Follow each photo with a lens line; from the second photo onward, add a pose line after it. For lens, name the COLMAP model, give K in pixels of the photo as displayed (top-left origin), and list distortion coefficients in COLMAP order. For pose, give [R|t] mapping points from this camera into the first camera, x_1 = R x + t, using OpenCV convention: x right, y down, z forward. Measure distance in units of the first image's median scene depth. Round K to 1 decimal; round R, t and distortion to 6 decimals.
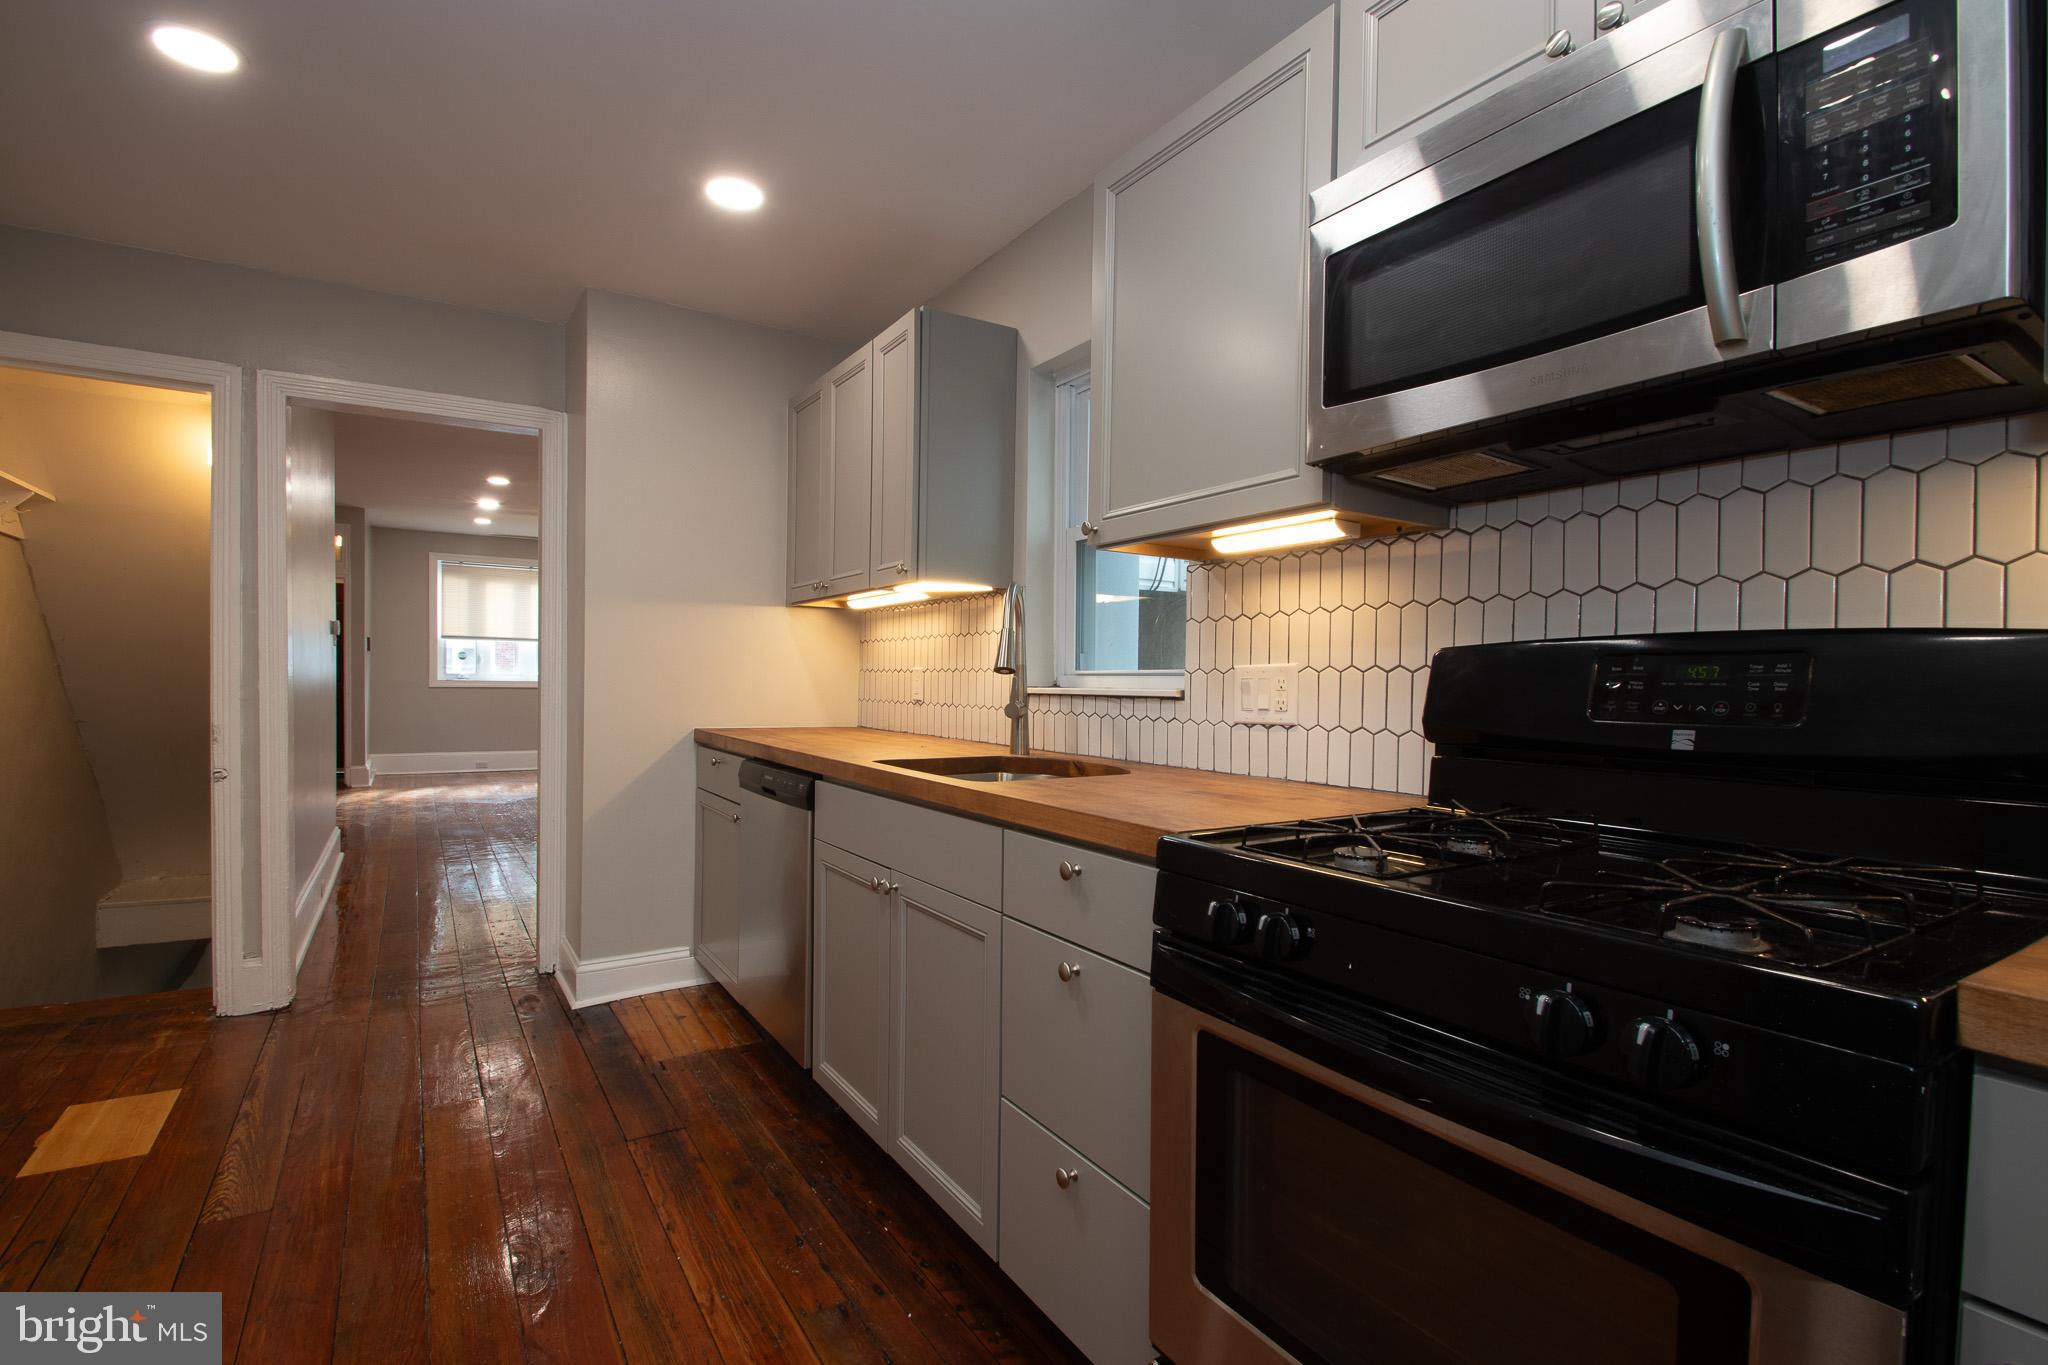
lens RADIAL K [[951.1, 0, 1021.3], [0, 951.1, 690.9], [0, 0, 1]] dist [0.012411, -0.017265]
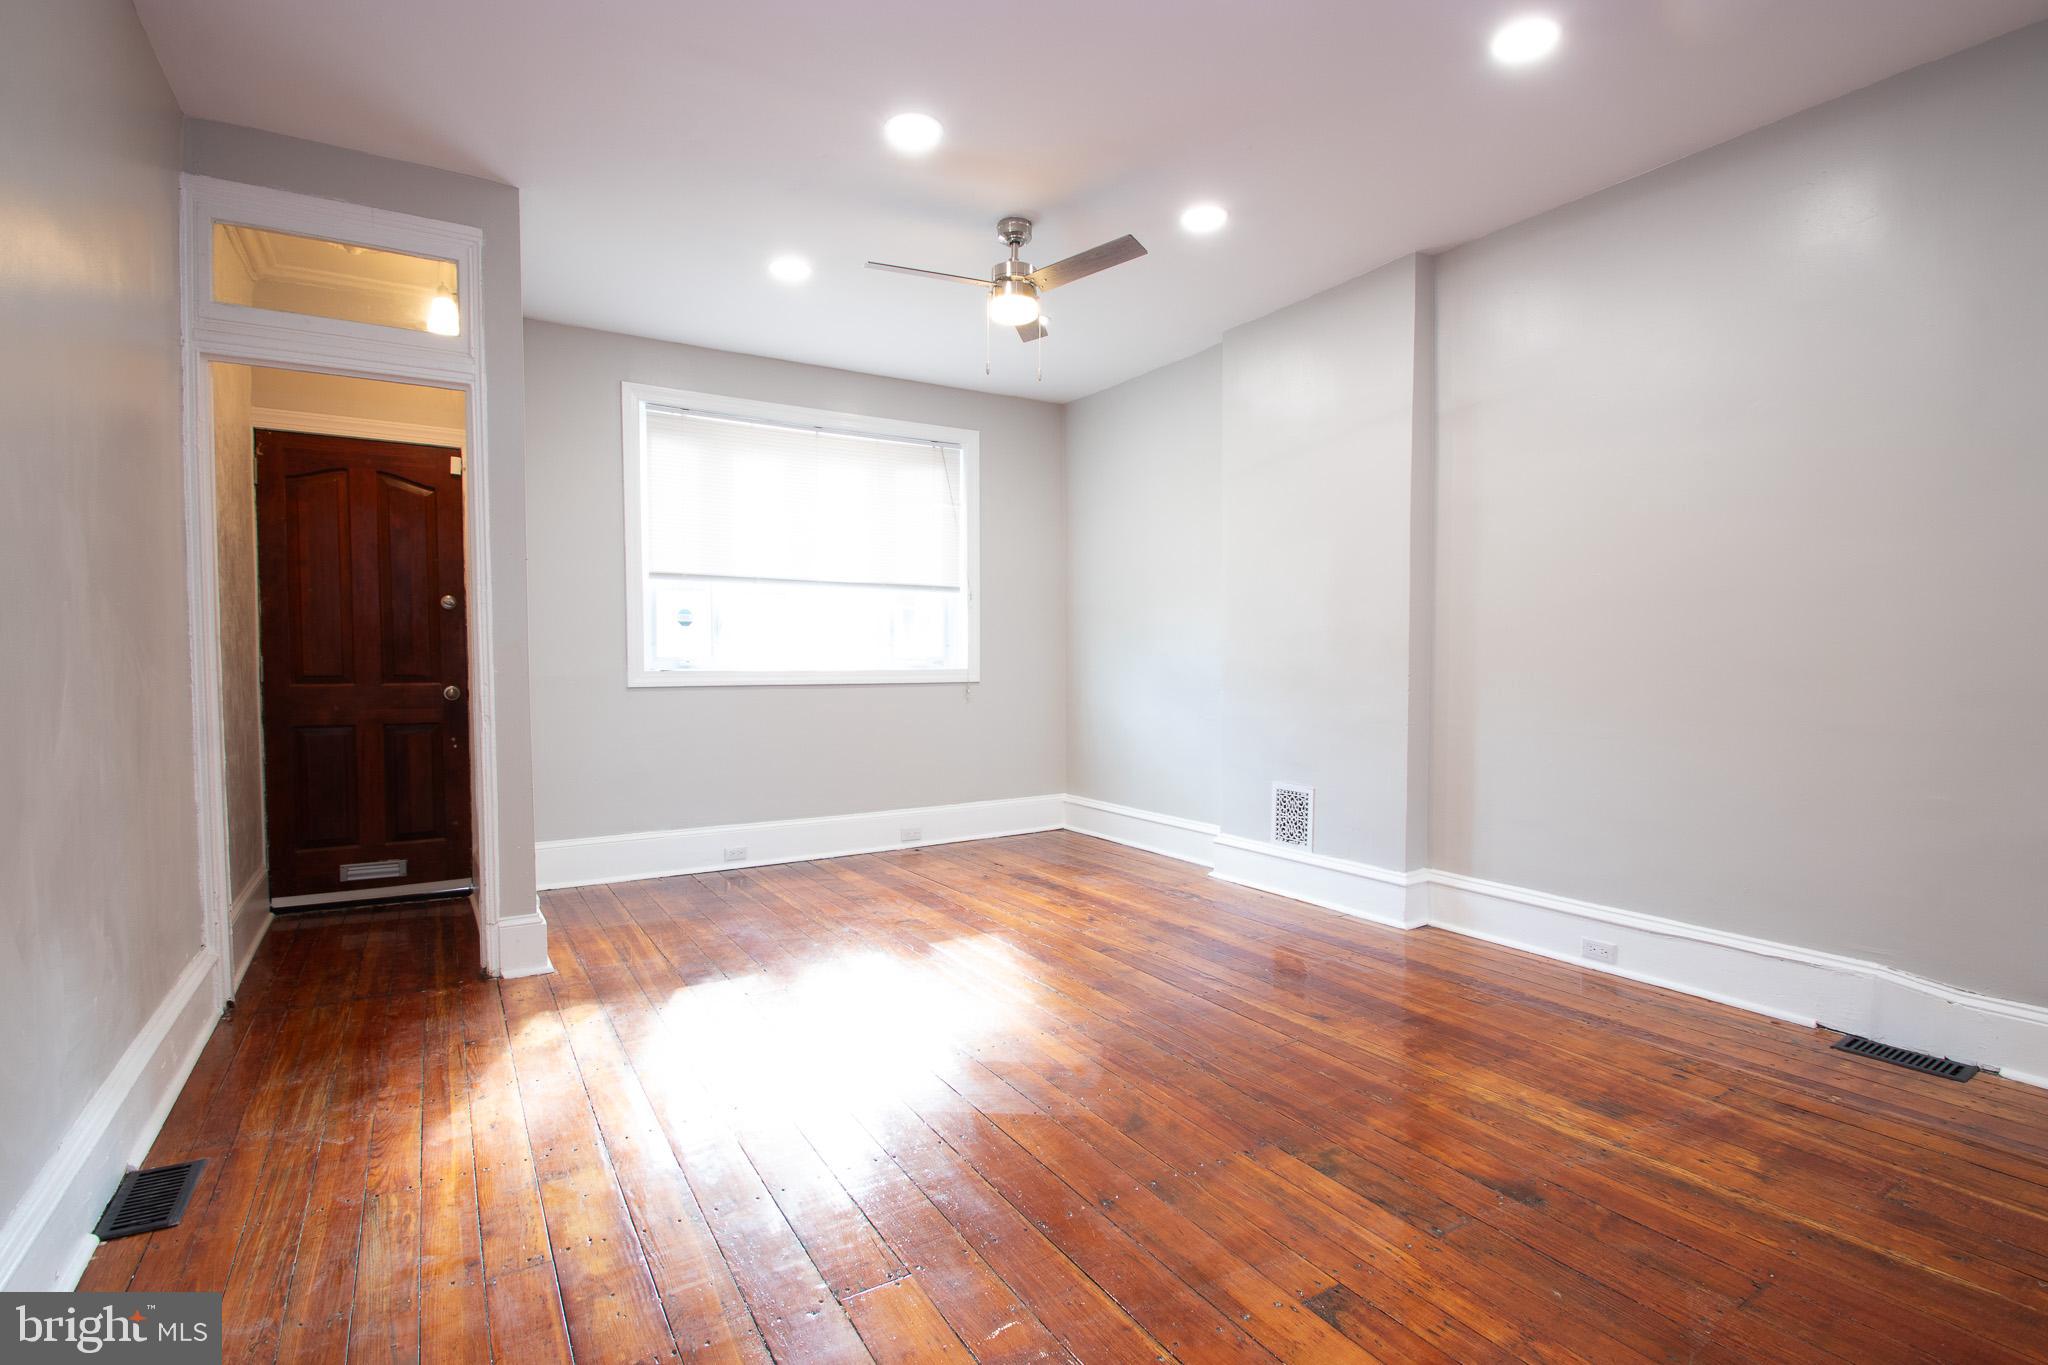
lens RADIAL K [[951.1, 0, 1021.3], [0, 951.1, 690.9], [0, 0, 1]] dist [0.012411, -0.017265]
pose [[0.999807, -0.012868, -0.014827, -1.731065], [0.013228, 0.999614, 0.024430, -0.042518], [0.014507, -0.024621, 0.999592, 2.238748]]
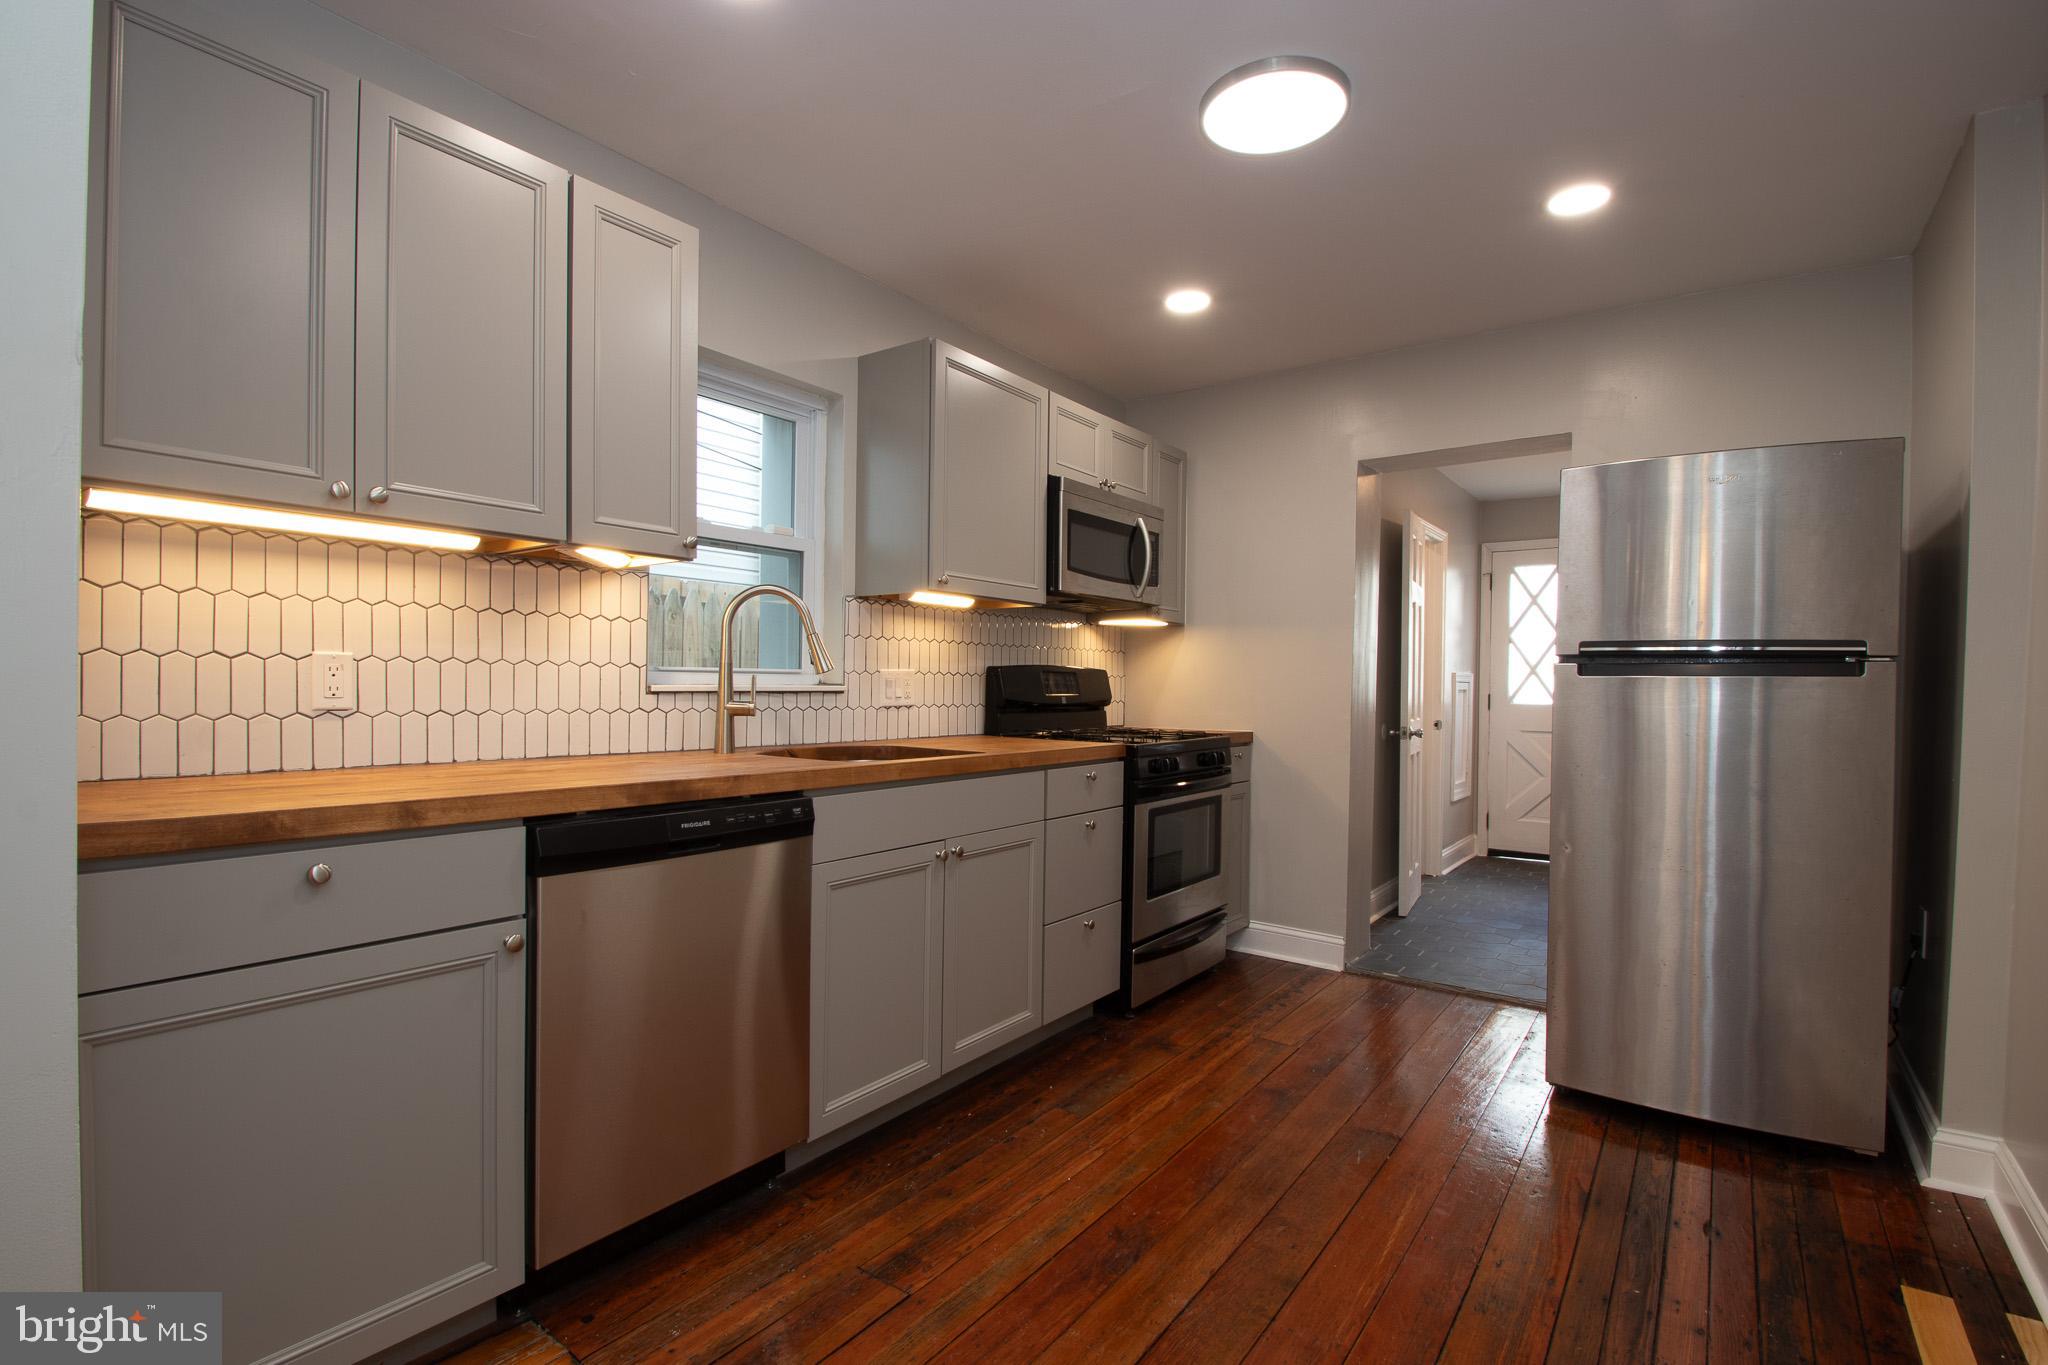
lens RADIAL K [[951.1, 0, 1021.3], [0, 951.1, 690.9], [0, 0, 1]] dist [0.012411, -0.017265]
pose [[-0.365413, -0.025430, 0.930498, -0.970569], [-0.010092, 0.999676, 0.023358, -0.022760], [-0.930791, -0.000855, -0.365551, 1.017815]]
